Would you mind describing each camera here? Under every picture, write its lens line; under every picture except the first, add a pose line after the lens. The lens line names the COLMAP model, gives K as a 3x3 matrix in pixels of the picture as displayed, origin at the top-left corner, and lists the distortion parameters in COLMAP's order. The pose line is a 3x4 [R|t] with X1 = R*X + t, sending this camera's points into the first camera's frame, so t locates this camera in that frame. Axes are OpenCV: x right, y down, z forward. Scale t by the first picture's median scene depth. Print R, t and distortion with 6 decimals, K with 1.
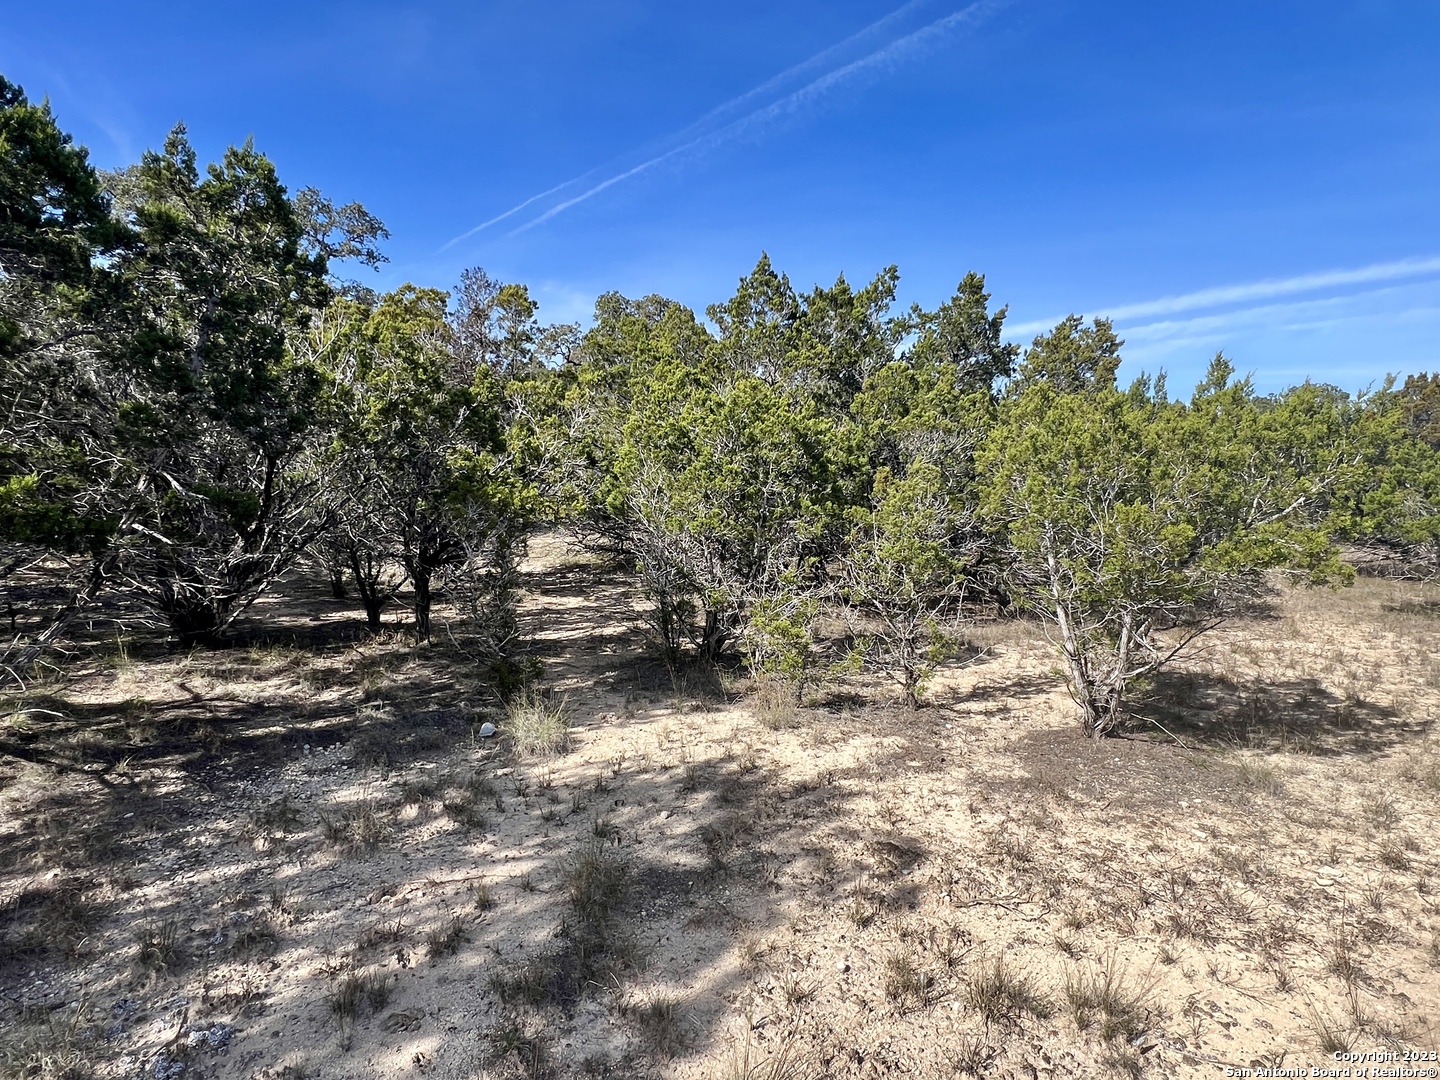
lens RADIAL K [[844.8, 0, 721.1], [0, 844.8, 540.0], [0, 0, 1]] dist [-0.003460, 0.001863]
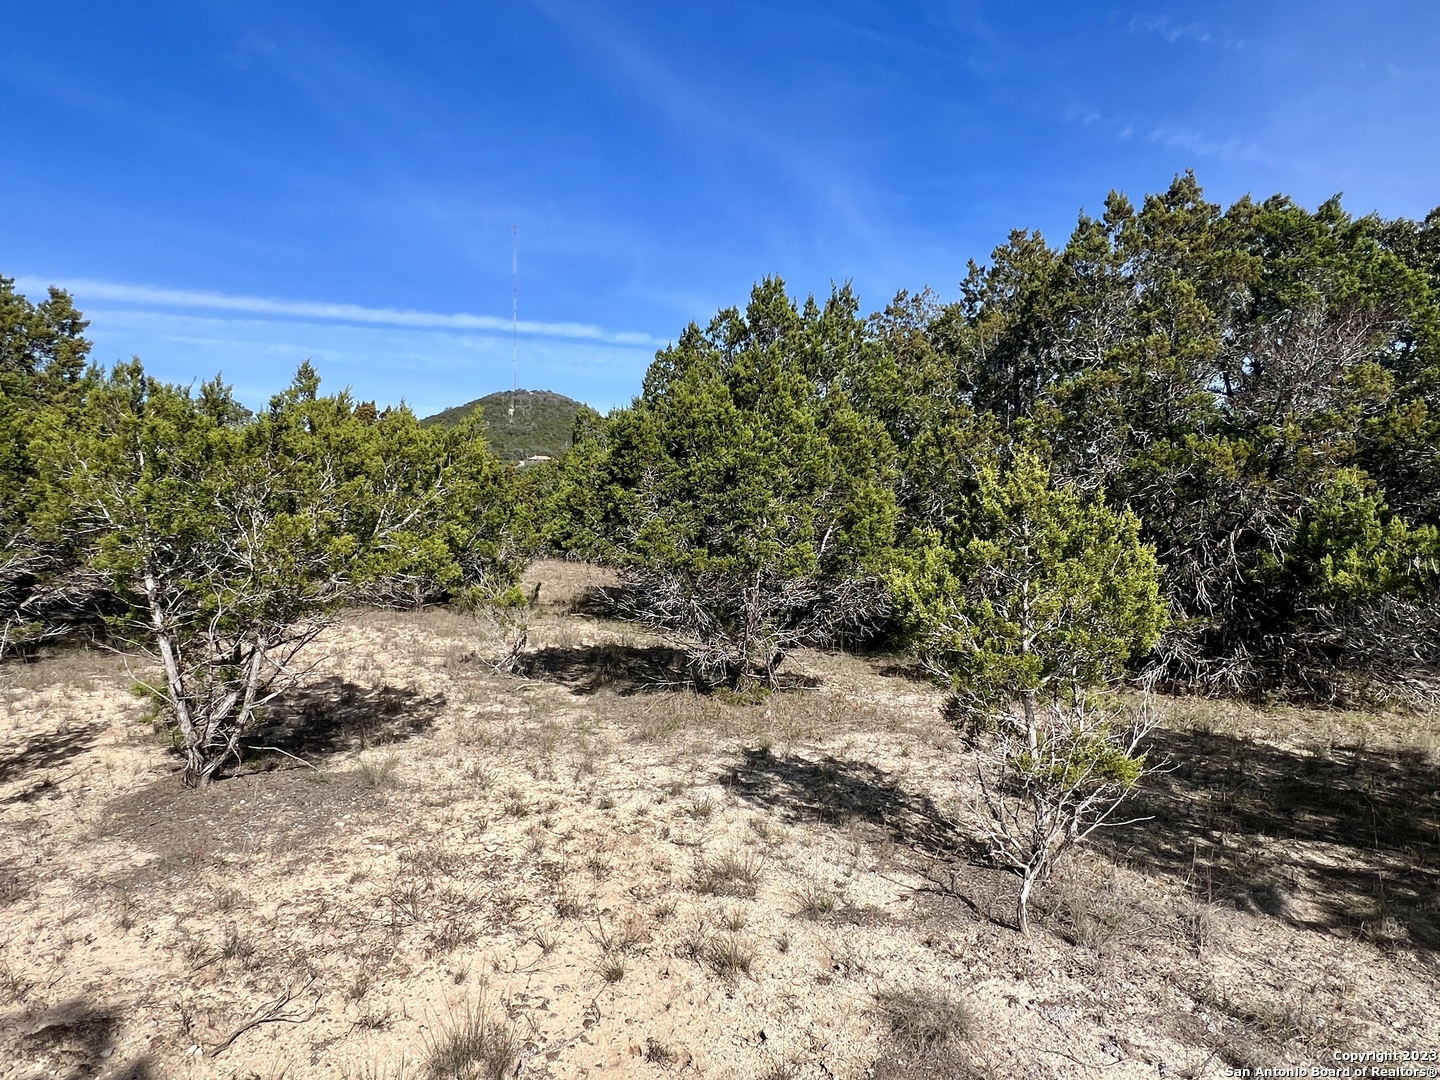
lens RADIAL K [[844.8, 0, 713.4], [0, 844.8, 540.4], [0, 0, 1]] dist [-0.003460, 0.001863]
pose [[0.393569, -0.024134, 0.918978, -0.133777], [0.032941, 0.999384, 0.012138, -0.007994], [-0.918705, 0.025494, 0.394122, 0.178065]]
